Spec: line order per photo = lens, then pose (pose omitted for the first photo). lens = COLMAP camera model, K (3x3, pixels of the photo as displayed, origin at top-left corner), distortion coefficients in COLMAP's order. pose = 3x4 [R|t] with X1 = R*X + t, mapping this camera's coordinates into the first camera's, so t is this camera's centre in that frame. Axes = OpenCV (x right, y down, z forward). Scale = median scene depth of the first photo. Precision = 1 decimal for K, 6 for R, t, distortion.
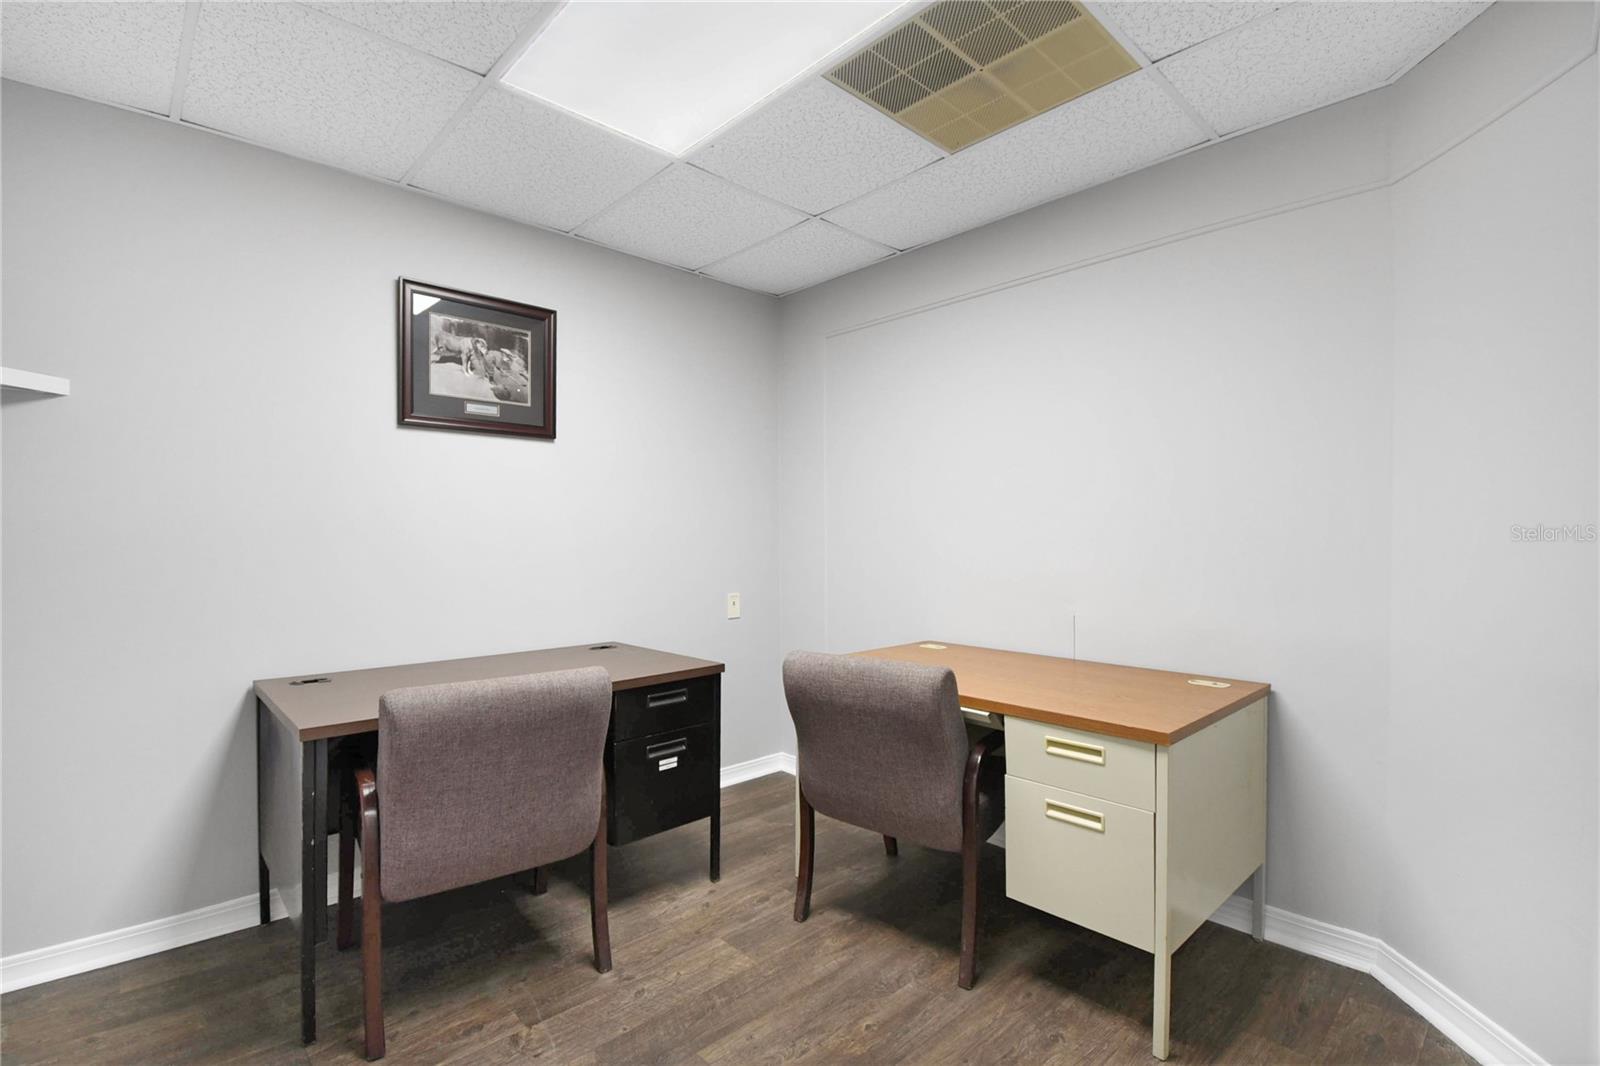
lens RADIAL K [[713.4, 0, 800.0], [0, 713.4, 533.0], [0, 0, 1]] dist [-0.058042, -0.000263]
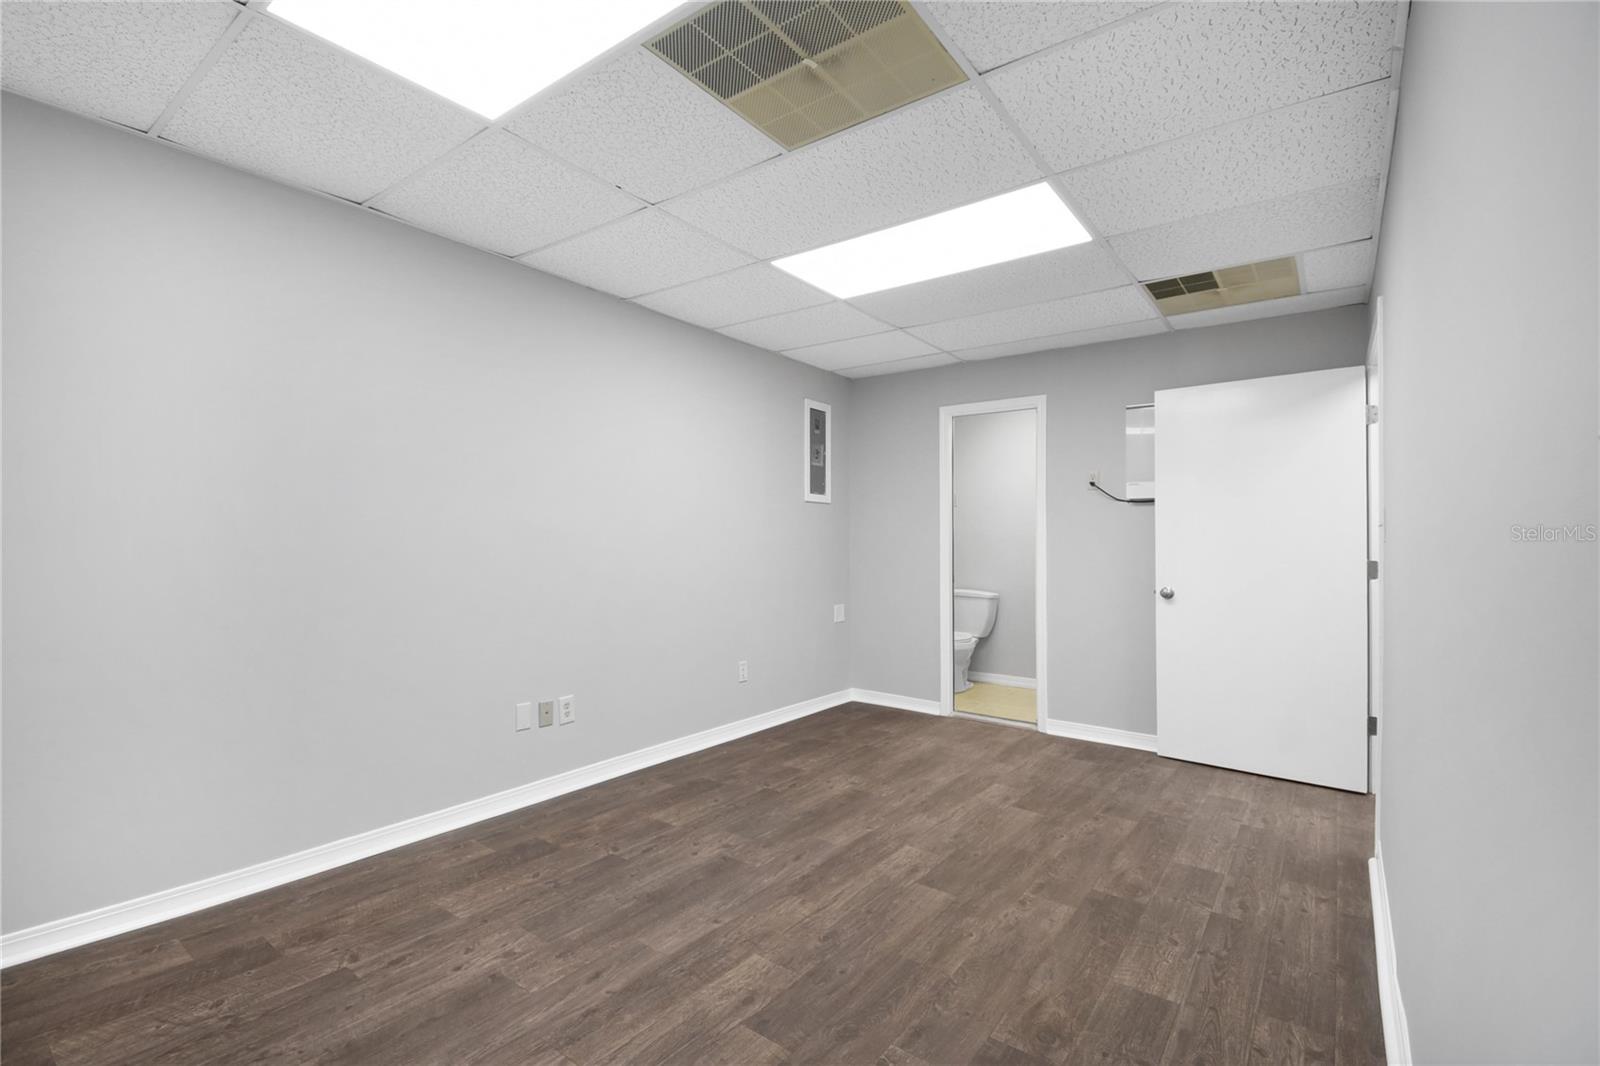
lens RADIAL K [[710.0, 0, 800.0], [0, 710.0, 533.0], [0, 0, 1]] dist [0.003501, -0.014158]
pose [[-0.983661, -0.001733, -0.180025, 0.554700], [-0.000299, 0.999968, -0.007992, -0.000991], [0.180033, -0.007807, -0.983630, 1.933888]]
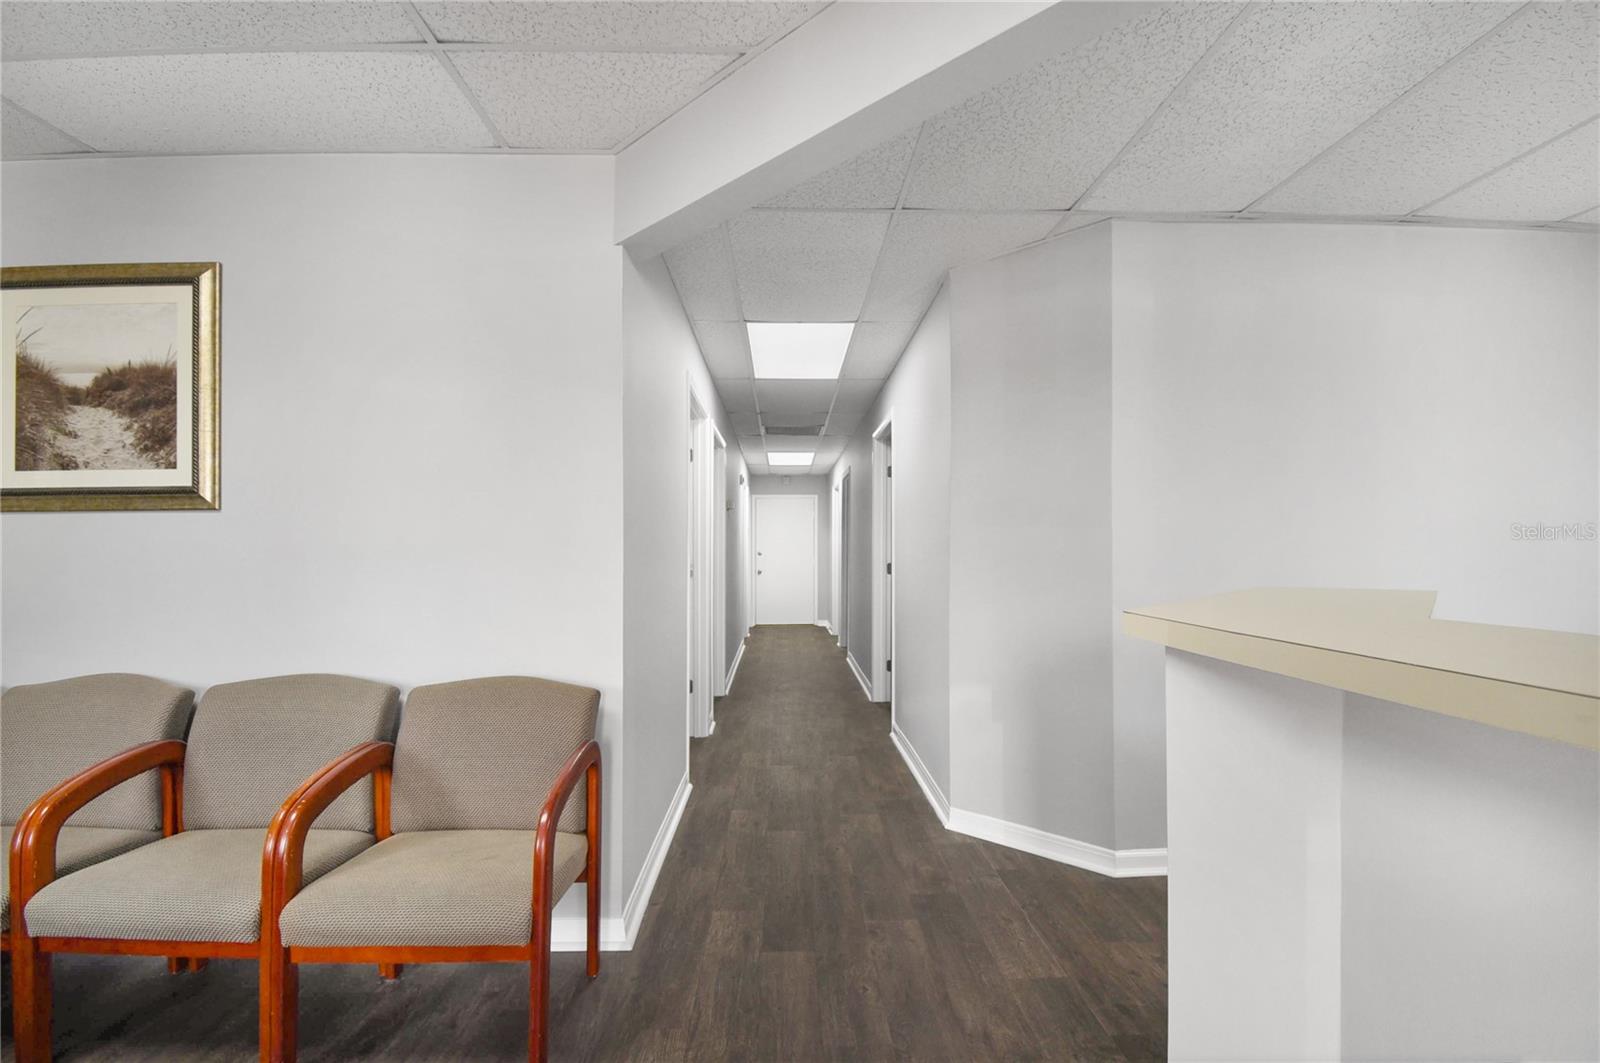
lens RADIAL K [[710.0, 0, 800.0], [0, 710.0, 531.5], [0, 0, 1]] dist [0.003501, -0.014158]
pose [[-0.657977, -0.002713, -0.753033, 0.905889], [0.018563, 0.999631, -0.019821, -0.004828], [0.752809, -0.027021, -0.657684, 1.484201]]
